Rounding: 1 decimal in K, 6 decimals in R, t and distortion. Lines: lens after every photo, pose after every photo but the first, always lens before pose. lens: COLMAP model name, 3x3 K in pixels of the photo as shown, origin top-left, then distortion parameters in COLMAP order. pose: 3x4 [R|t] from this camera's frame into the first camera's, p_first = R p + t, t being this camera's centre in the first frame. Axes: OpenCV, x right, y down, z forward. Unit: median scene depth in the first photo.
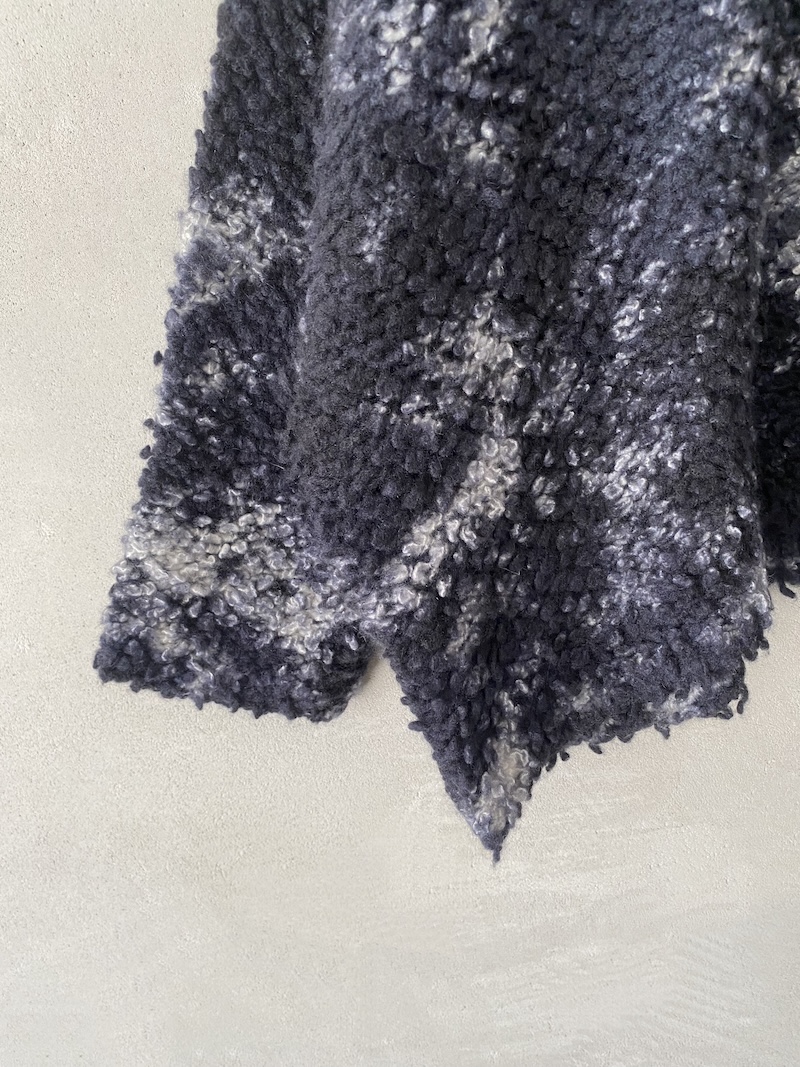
lens RADIAL K [[803.1, 0, 397.2], [0, 803.1, 524.6], [0, 0, 1]] dist [0.022591, -0.043215]
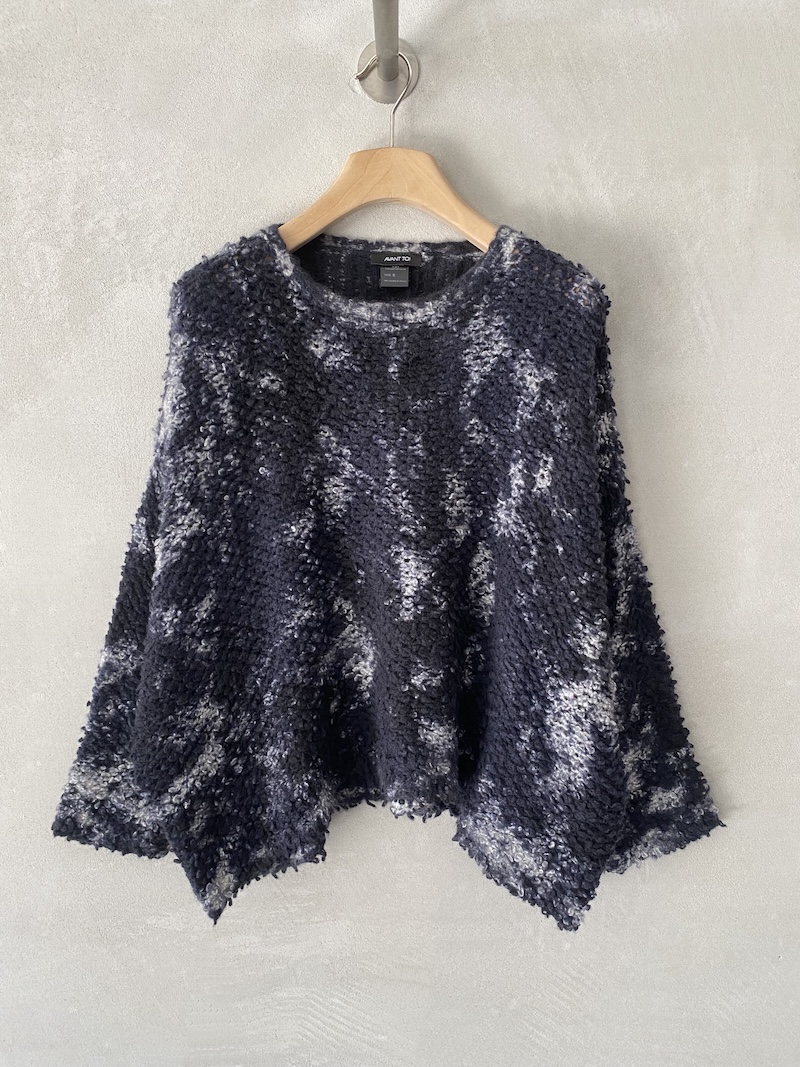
lens RADIAL K [[803.1, 0, 404.1], [0, 803.1, 521.9], [0, 0, 1]] dist [0.022591, -0.043215]
pose [[0.999362, 0.033808, -0.011507, 0.714726], [-0.035277, 0.984723, -0.170516, -0.377778], [0.005567, 0.170813, 0.985288, -1.609703]]
